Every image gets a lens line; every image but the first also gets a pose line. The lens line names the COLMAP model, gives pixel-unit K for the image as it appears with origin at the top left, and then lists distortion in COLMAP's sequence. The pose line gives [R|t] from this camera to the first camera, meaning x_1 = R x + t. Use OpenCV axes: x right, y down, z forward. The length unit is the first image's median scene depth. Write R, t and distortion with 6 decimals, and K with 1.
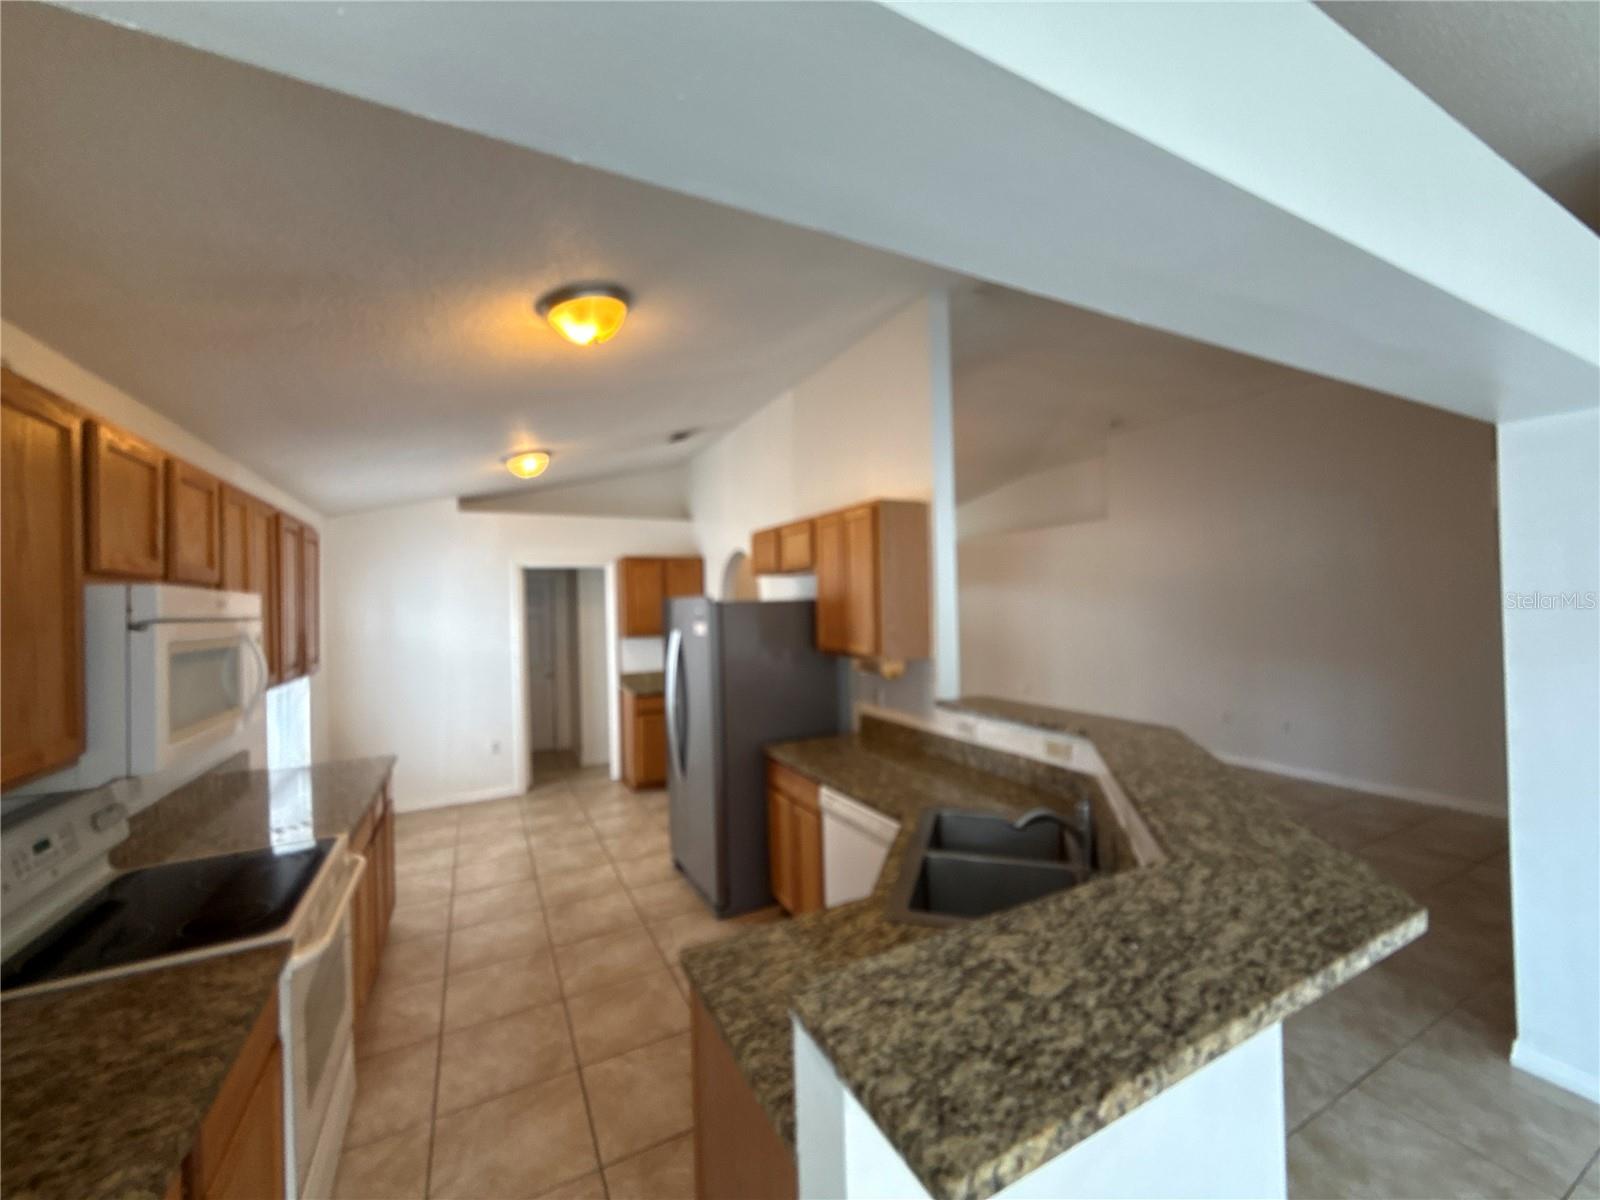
lens RADIAL K [[624.2, 0, 800.0], [0, 624.2, 600.0], [0, 0, 1]] dist [0.004613, -0.000443]
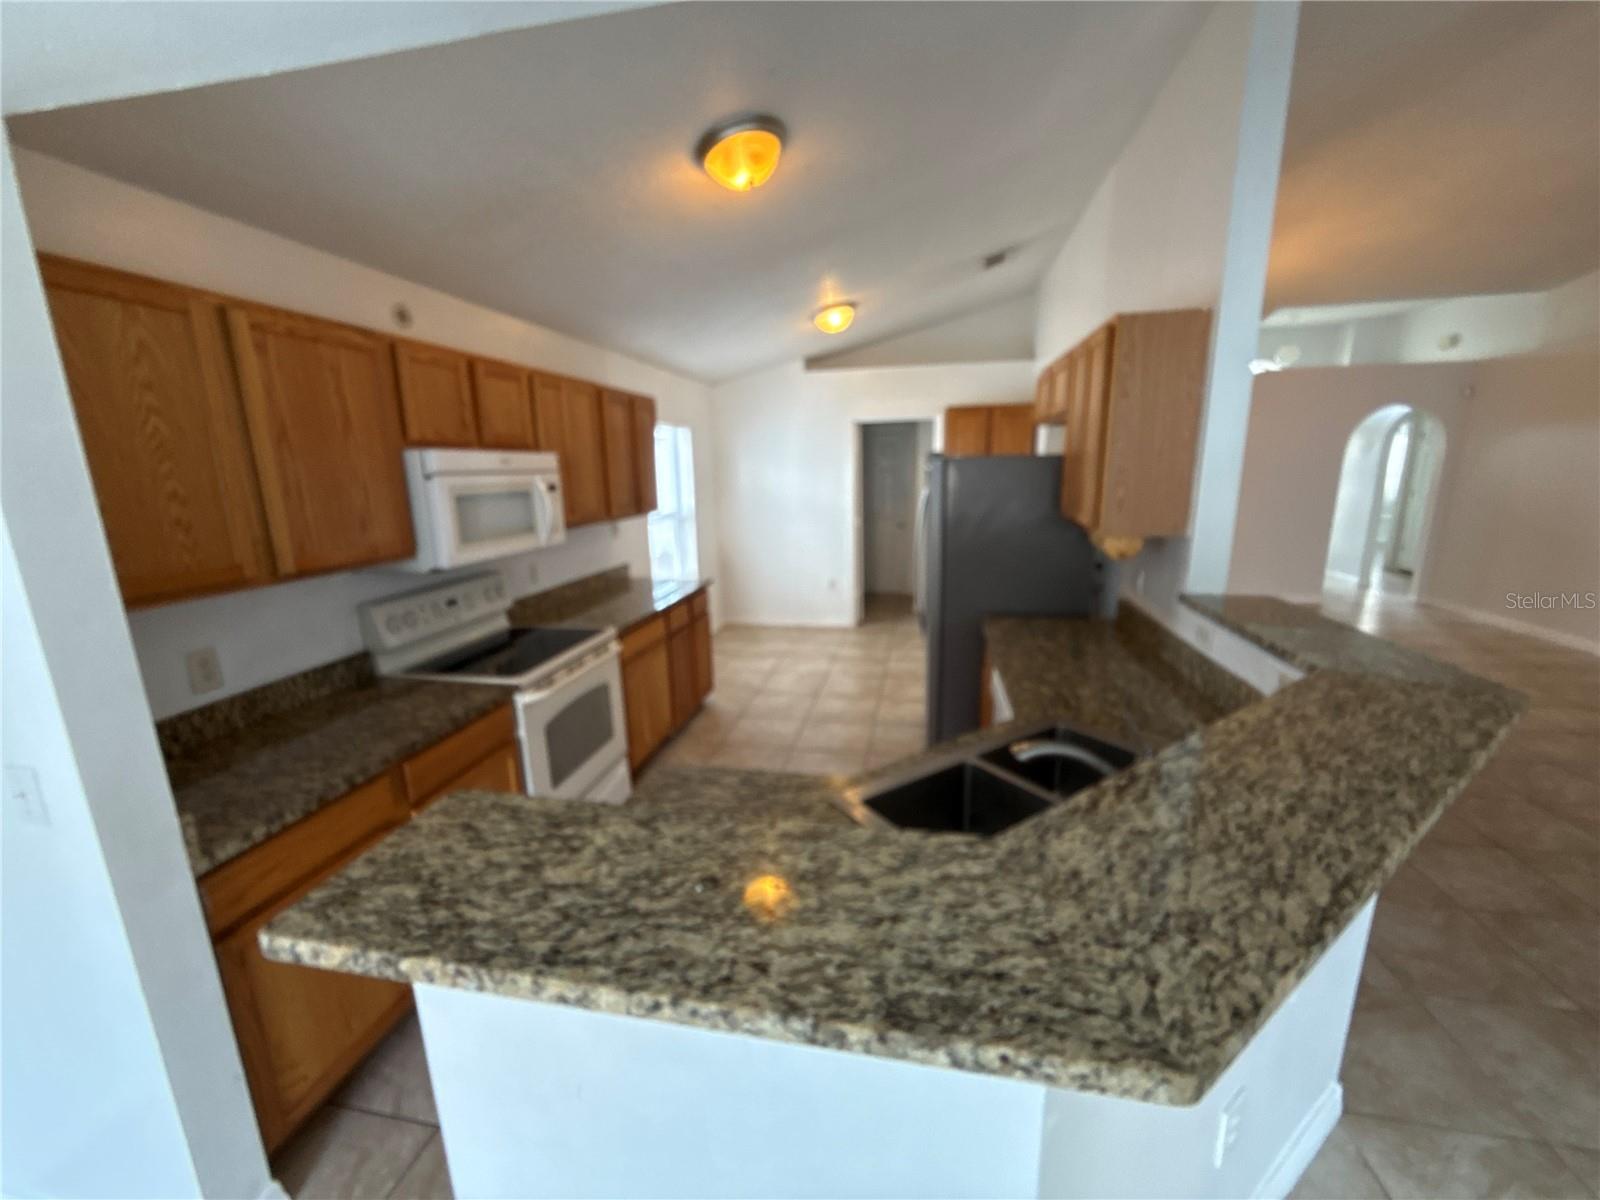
lens RADIAL K [[624.2, 0, 800.0], [0, 624.2, 600.0], [0, 0, 1]] dist [0.004613, -0.000443]
pose [[0.781145, 0.140500, -0.608335, 0.721120], [0.004648, 0.973015, 0.230694, -0.015680], [0.624332, -0.183033, 0.759413, 0.333326]]
